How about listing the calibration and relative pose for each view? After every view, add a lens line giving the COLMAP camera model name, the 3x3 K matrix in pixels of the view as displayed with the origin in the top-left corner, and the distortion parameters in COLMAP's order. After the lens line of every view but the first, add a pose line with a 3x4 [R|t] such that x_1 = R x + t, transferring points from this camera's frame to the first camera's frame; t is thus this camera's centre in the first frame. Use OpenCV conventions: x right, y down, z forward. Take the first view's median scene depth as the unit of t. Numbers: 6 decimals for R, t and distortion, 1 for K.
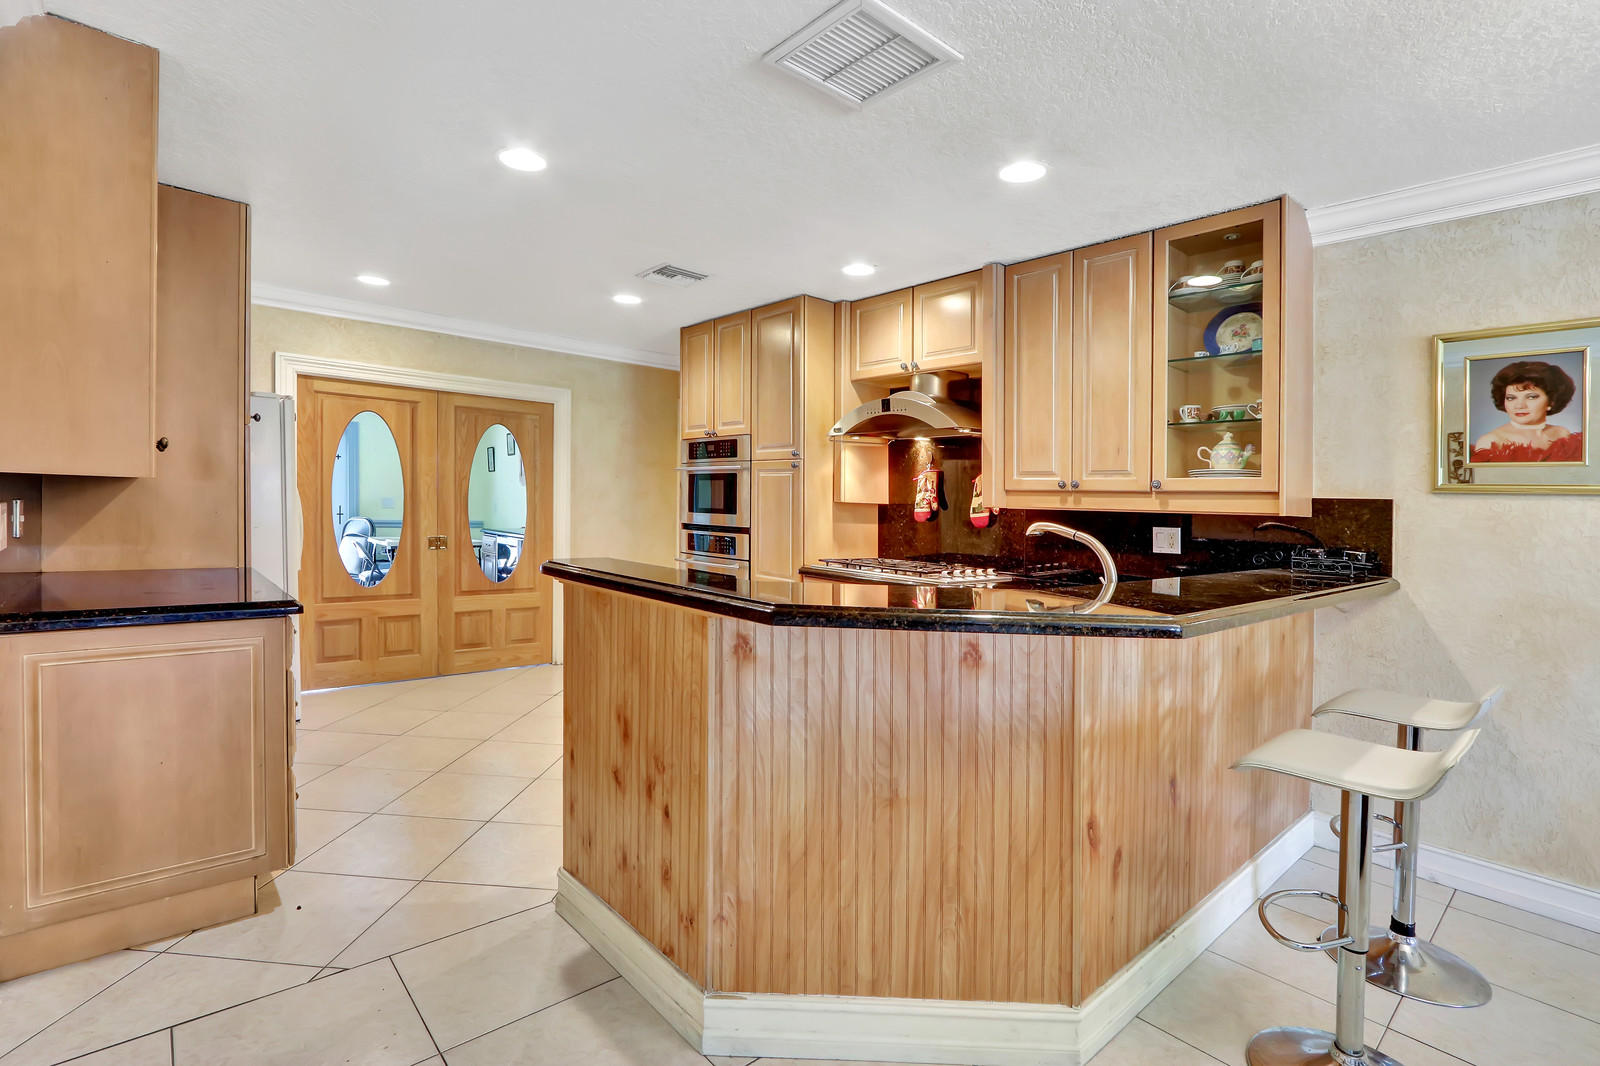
lens RADIAL K [[758.3, 0, 805.7], [0, 758.3, 521.5], [0, 0, 1]] dist [-0.013954, 0.002872]
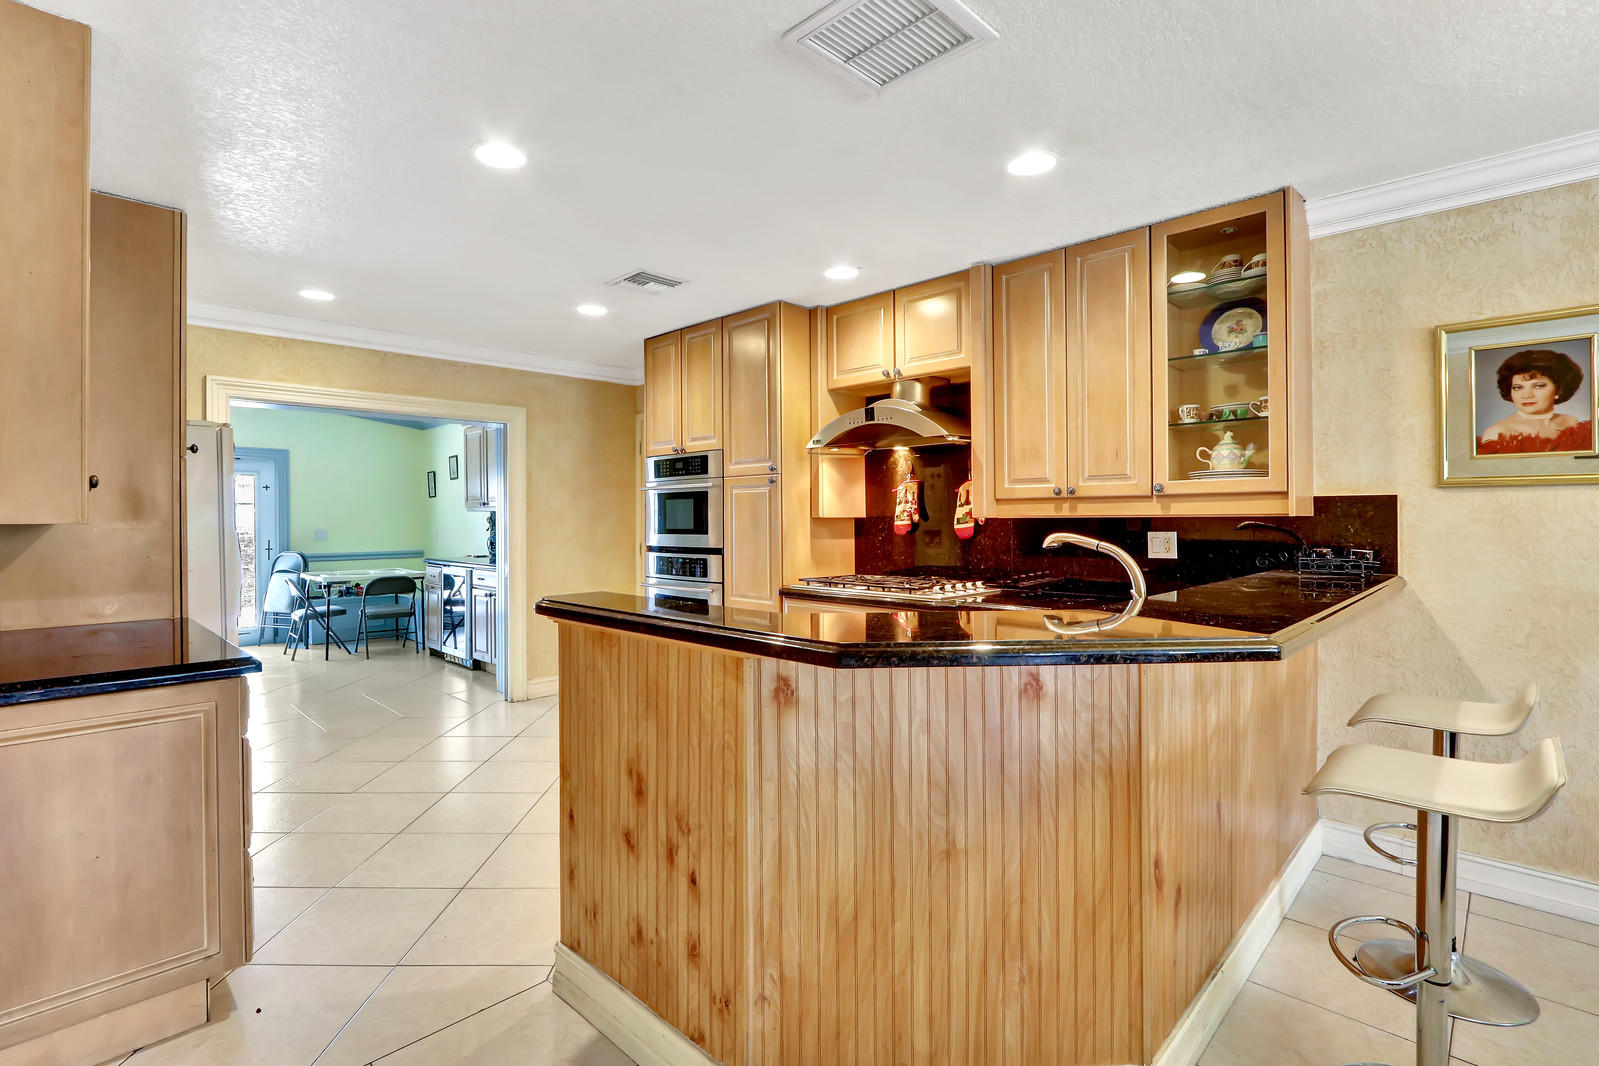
lens RADIAL K [[757.8, 0, 771.9], [0, 757.8, 510.6], [0, 0, 1]] dist [-0.013954, 0.002872]
pose [[0.998195, -0.036500, 0.047693, -0.085143], [0.038030, 0.998778, -0.031564, -0.010203], [-0.046483, 0.033321, 0.998363, 0.073145]]
